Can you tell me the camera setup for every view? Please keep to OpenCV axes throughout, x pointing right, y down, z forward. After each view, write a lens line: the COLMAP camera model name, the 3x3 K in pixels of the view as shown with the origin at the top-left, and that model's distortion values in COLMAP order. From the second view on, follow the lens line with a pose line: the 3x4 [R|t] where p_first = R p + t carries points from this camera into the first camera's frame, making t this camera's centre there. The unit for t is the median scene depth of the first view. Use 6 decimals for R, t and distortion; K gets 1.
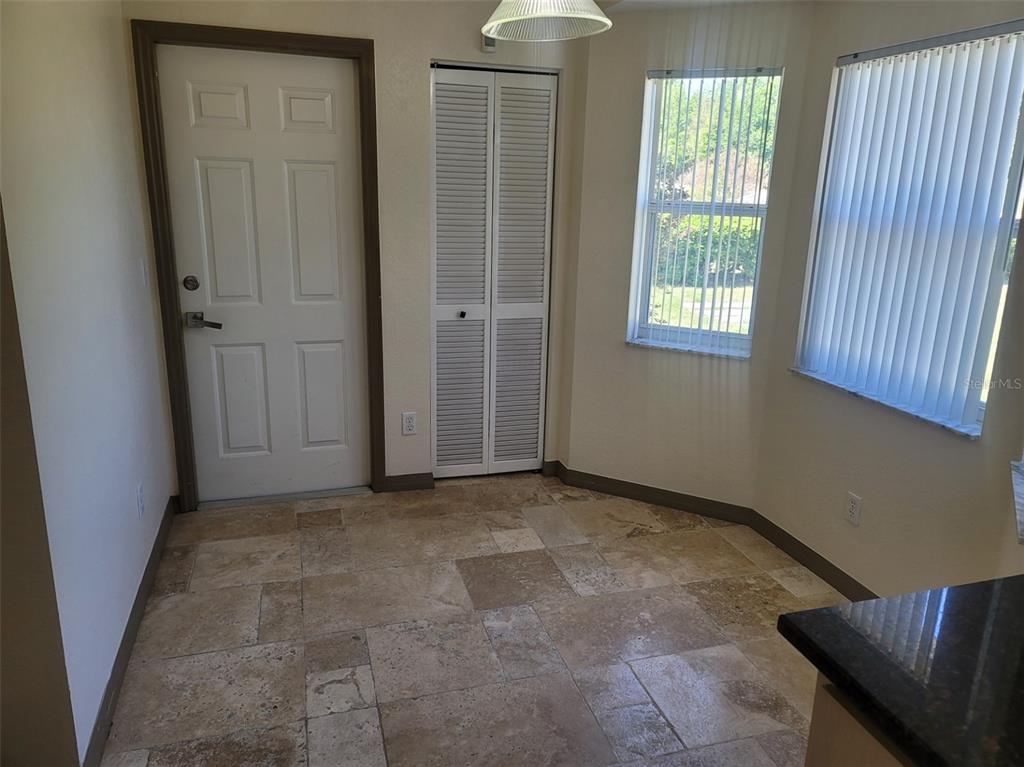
lens RADIAL K [[742.8, 0, 523.8], [0, 742.8, 381.5], [0, 0, 1]] dist [0.005758, 0.001916]
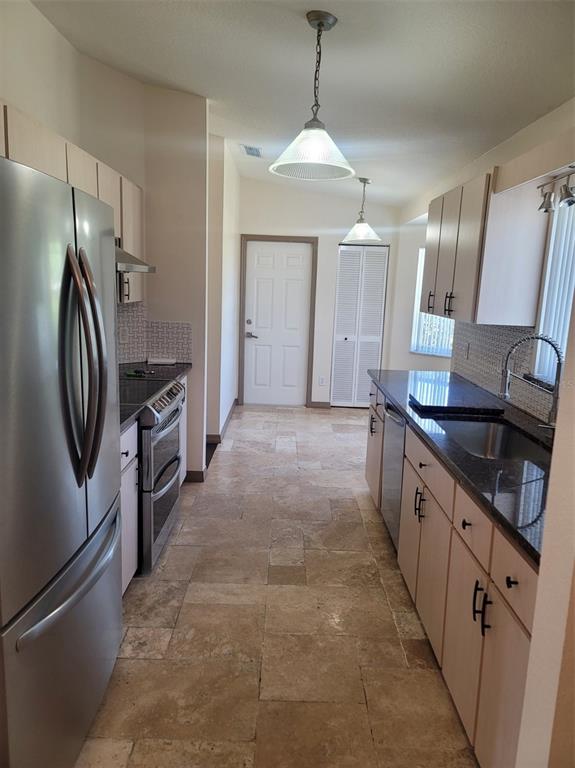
lens RADIAL K [[562.6, 0, 287.5], [0, 562.6, 384.0], [0, 0, 1]] dist [0.072277, -0.000716]
pose [[0.955831, 0.058491, -0.288038, 0.320986], [-0.085927, 0.992793, -0.083539, 0.266846], [0.281076, 0.104599, 0.953968, -0.969566]]
